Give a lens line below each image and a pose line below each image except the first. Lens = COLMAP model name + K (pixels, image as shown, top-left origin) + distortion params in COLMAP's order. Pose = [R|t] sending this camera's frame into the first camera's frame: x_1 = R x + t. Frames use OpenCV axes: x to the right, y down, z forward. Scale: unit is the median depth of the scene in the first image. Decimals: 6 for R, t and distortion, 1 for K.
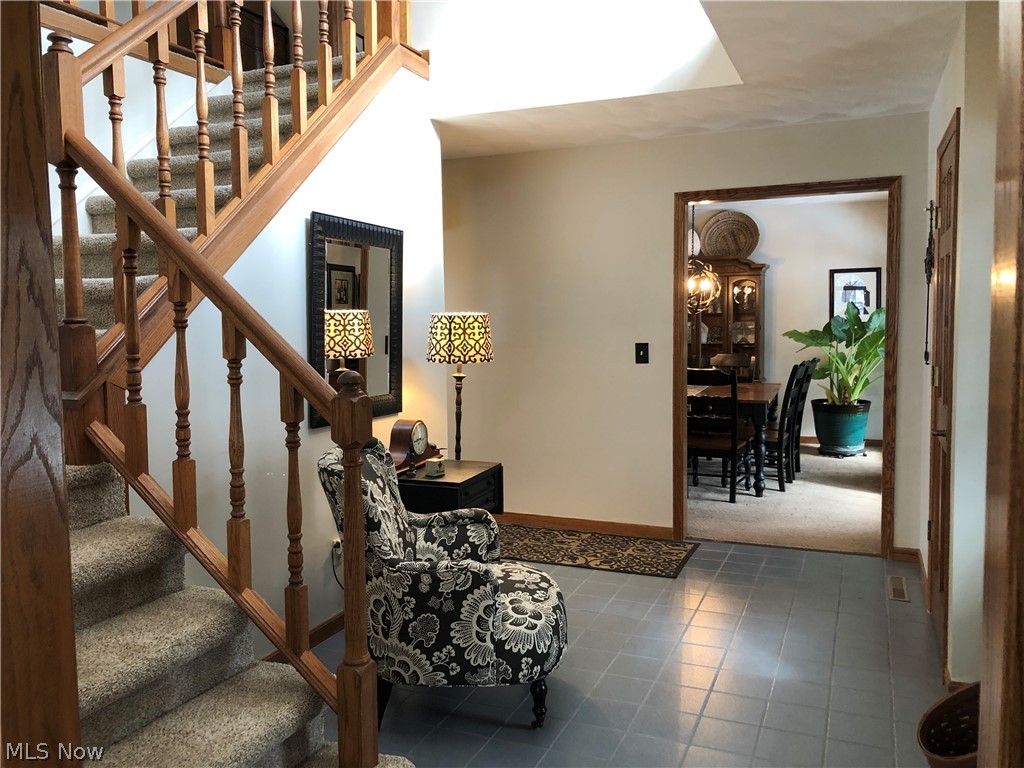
lens RADIAL K [[848.2, 0, 512.0], [0, 848.2, 384.0], [0, 0, 1]] dist [-0.022251, -0.006066]
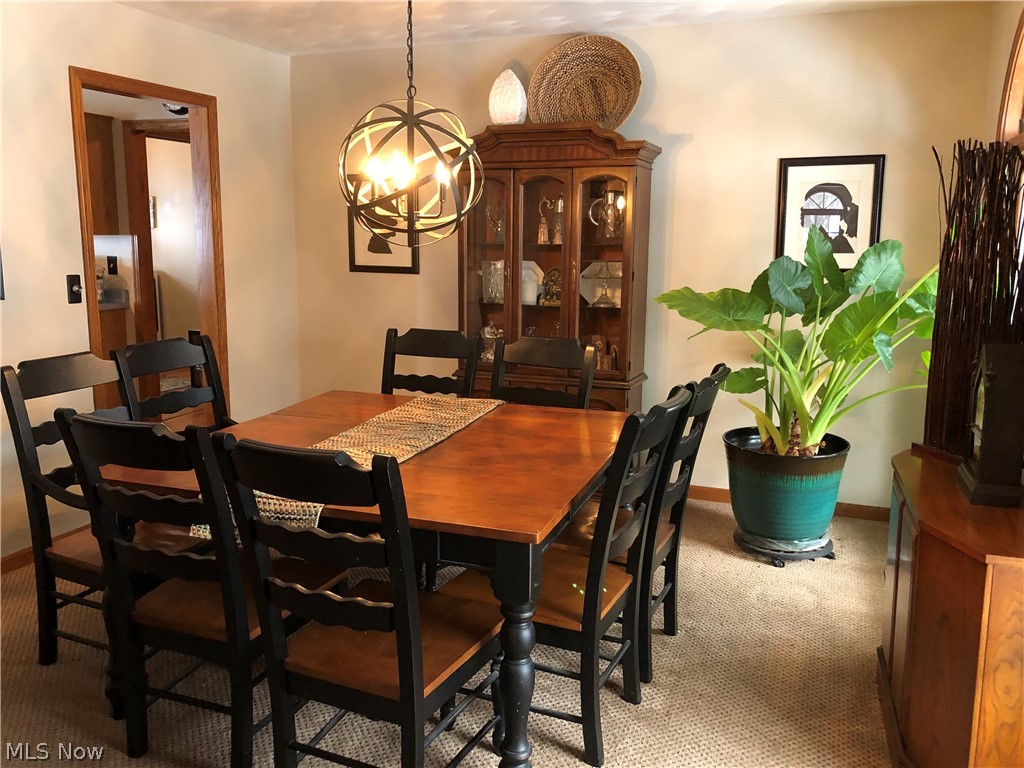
lens RADIAL K [[836.4, 0, 512.0], [0, 836.4, 384.0], [0, 0, 1]] dist [0.005762, -0.117718]
pose [[0.999342, 0.017078, 0.031985, 0.219790], [-0.020023, 0.995358, 0.094134, -0.050497], [-0.030228, -0.094712, 0.995046, 0.541293]]
